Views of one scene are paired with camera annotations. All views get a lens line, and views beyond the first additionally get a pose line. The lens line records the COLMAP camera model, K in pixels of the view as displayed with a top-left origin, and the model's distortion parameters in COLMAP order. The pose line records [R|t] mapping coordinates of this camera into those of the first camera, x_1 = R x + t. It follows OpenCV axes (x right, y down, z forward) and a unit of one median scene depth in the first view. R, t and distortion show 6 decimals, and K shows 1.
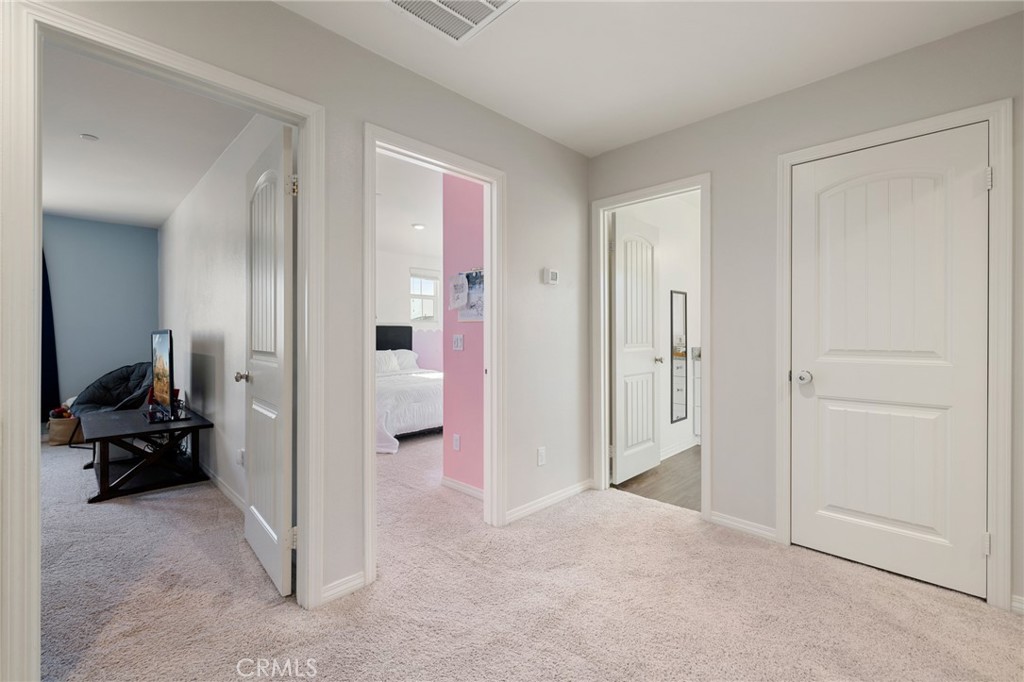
lens RADIAL K [[445.9, 0, 517.0], [0, 445.9, 338.7], [0, 0, 1]] dist [-0.001822, -0.000477]
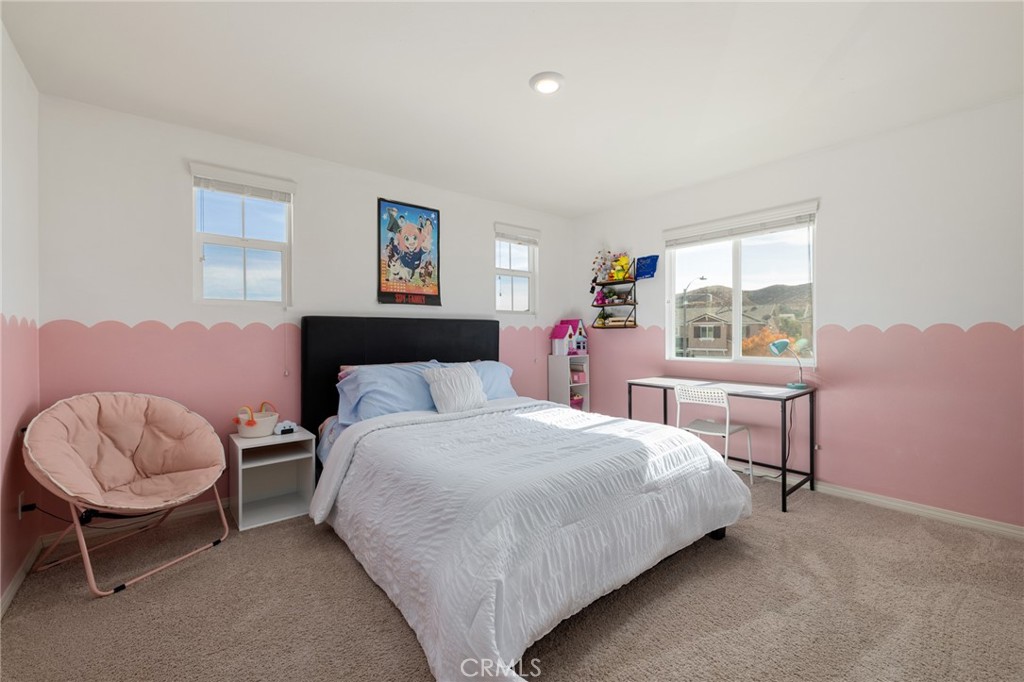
lens RADIAL K [[429.8, 0, 511.3], [0, 429.8, 336.8], [0, 0, 1]] dist [0.001242, -0.000272]
pose [[0.993433, -0.002078, -0.114396, -0.154403], [0.001652, 0.999991, -0.003821, -0.003782], [0.114403, 0.003607, 0.993428, 0.436038]]
